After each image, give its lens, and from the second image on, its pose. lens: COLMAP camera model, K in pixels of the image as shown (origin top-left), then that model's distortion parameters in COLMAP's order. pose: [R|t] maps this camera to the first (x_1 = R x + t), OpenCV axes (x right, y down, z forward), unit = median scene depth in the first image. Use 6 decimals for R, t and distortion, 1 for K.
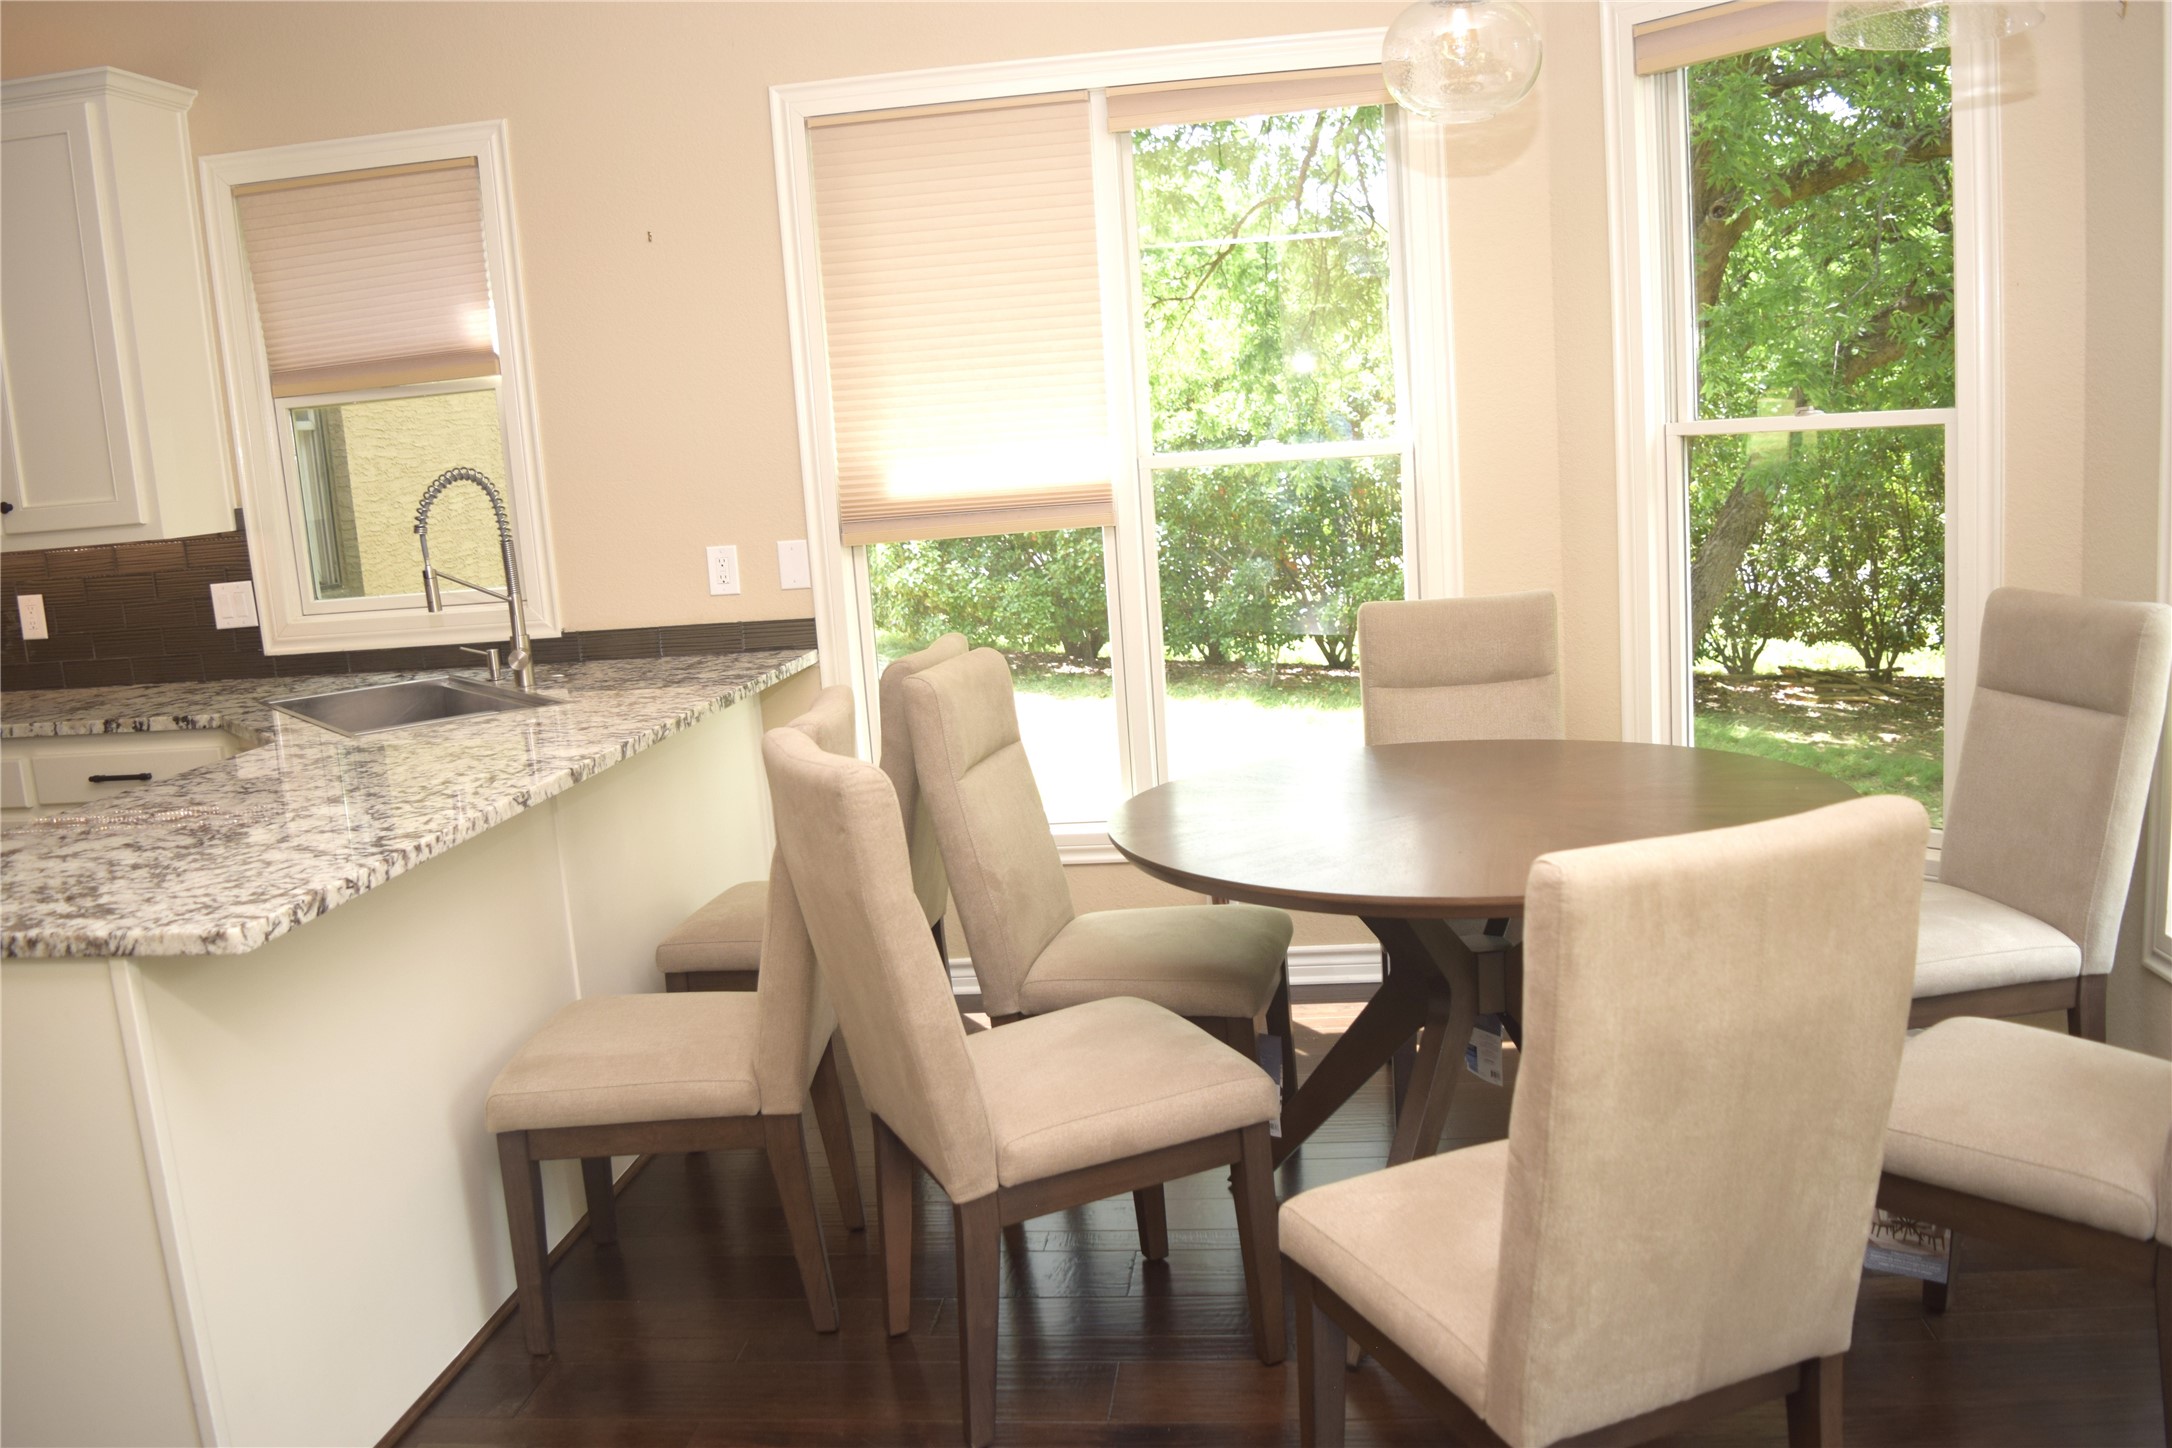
lens RADIAL K [[1716.4, 0, 1096.8], [0, 1716.4, 711.2], [0, 0, 1]] dist [-0.098030, 0.027038]
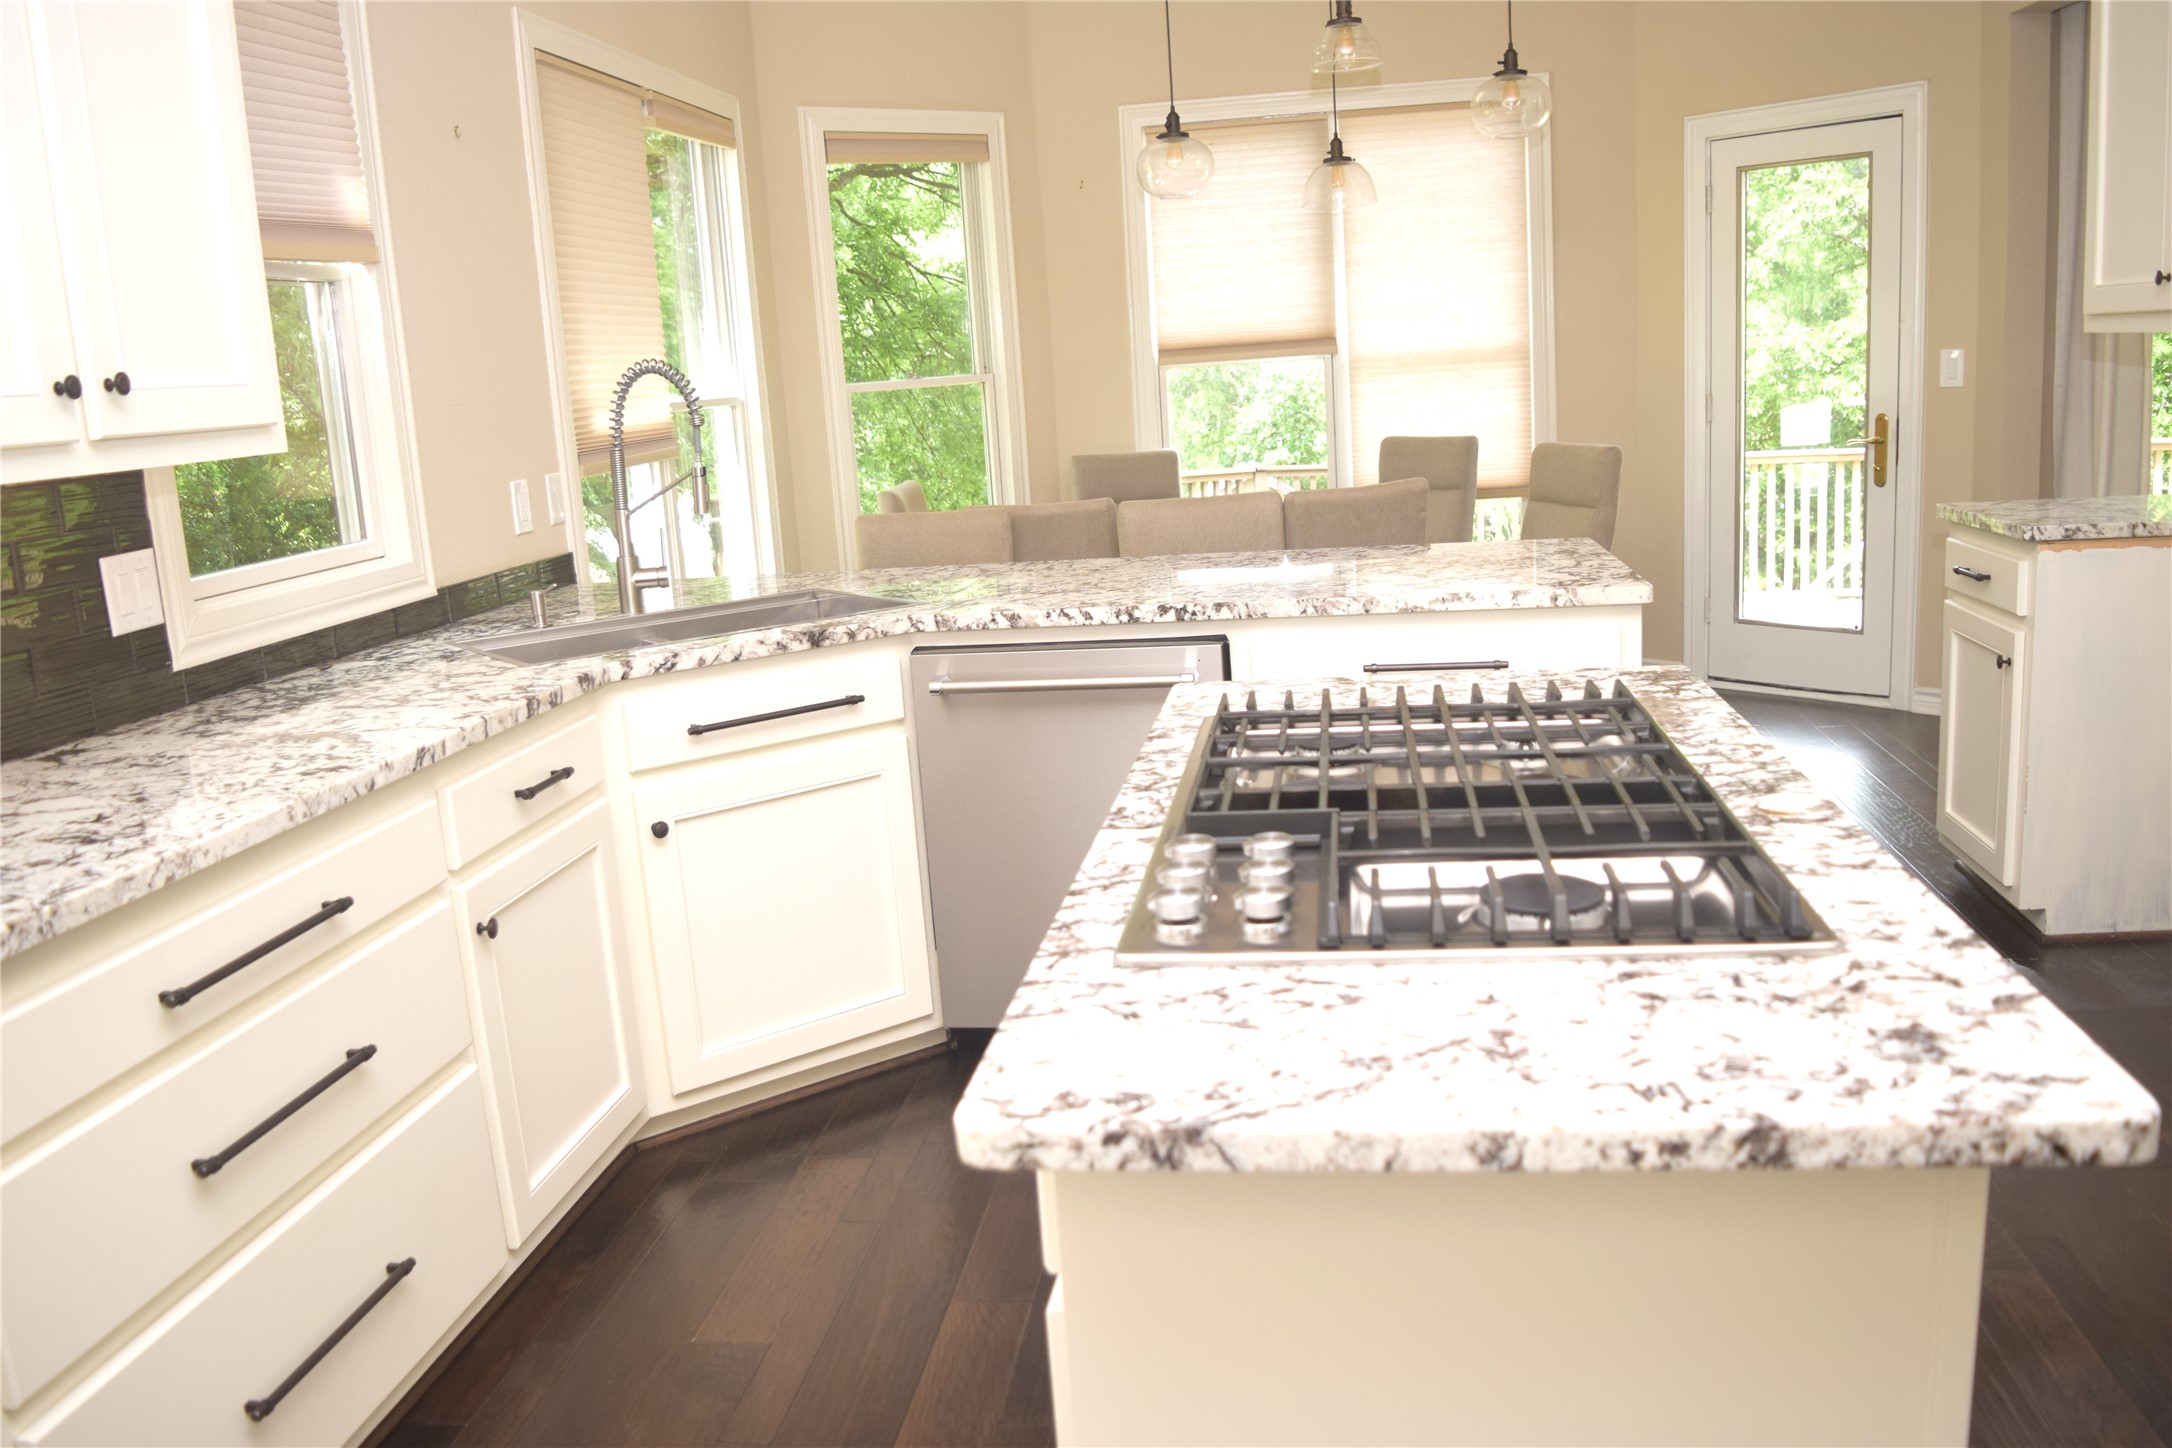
lens RADIAL K [[1716.4, 0, 1086.6], [0, 1716.4, 722.6], [0, 0, 1]] dist [-0.098030, 0.027038]
pose [[0.021830, -0.140051, 0.989904, -1.091715], [0.223498, 0.965765, 0.131707, -0.021357], [-0.974460, 0.218366, 0.052384, 0.654171]]
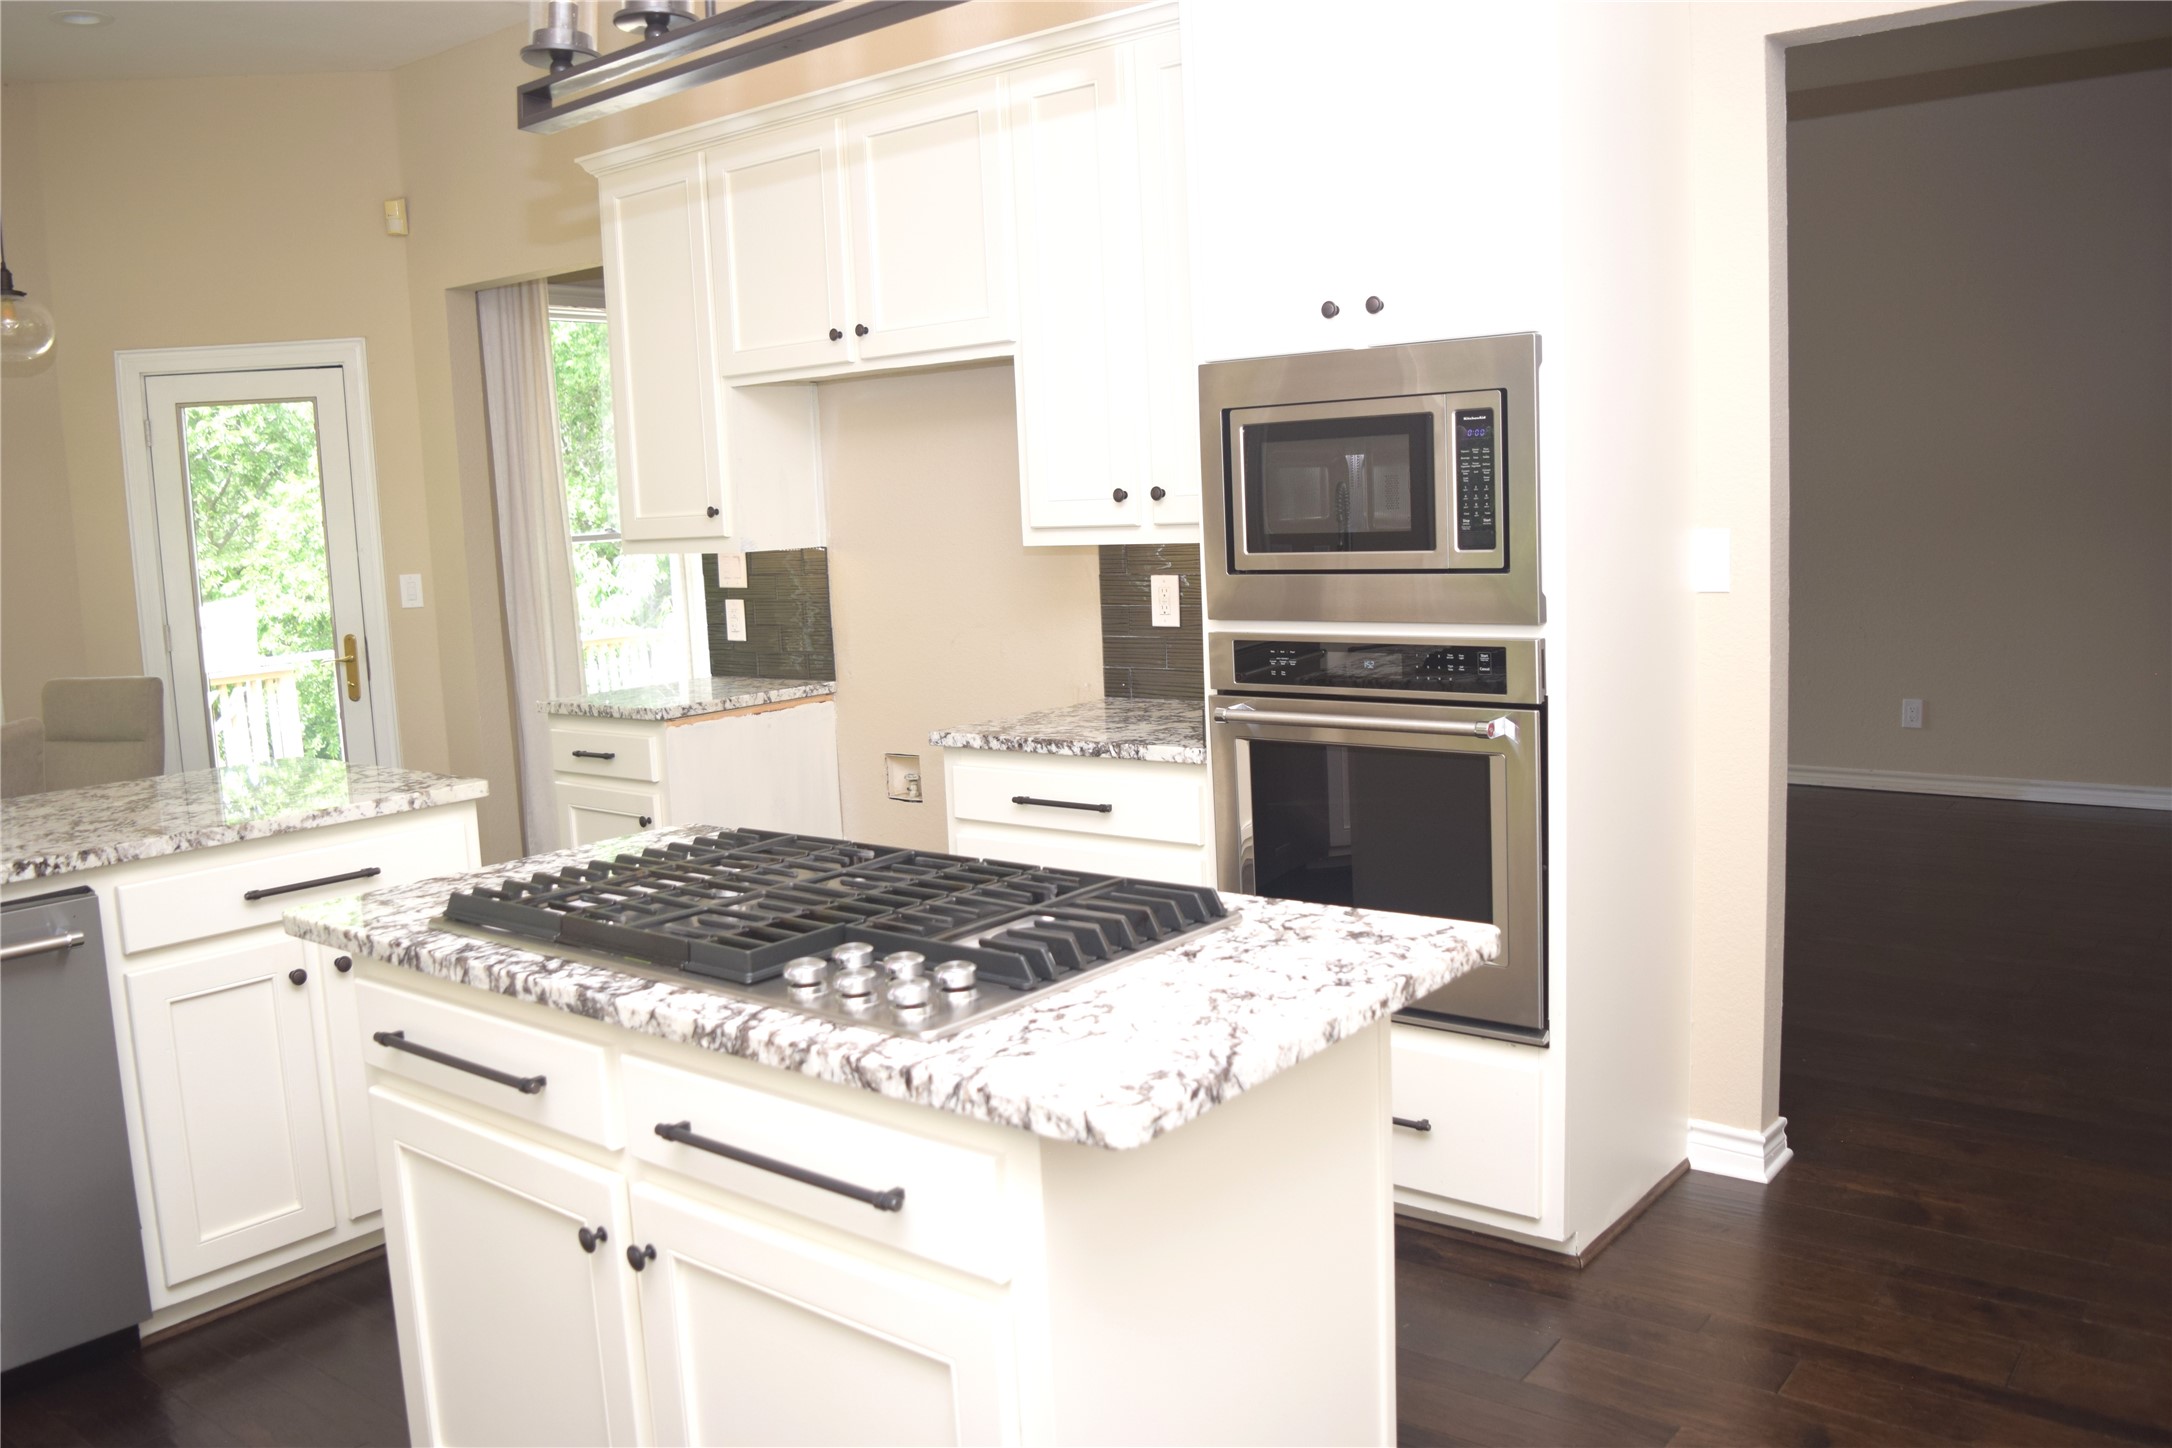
lens RADIAL K [[1716.4, 0, 1068.6], [0, 1716.4, 716.9], [0, 0, 1]] dist [-0.098030, 0.027038]
pose [[-0.842059, 0.037992, 0.538045, -1.029301], [0.186764, 0.956348, 0.224763, -0.082307], [-0.506019, 0.289752, -0.812397, 0.930521]]
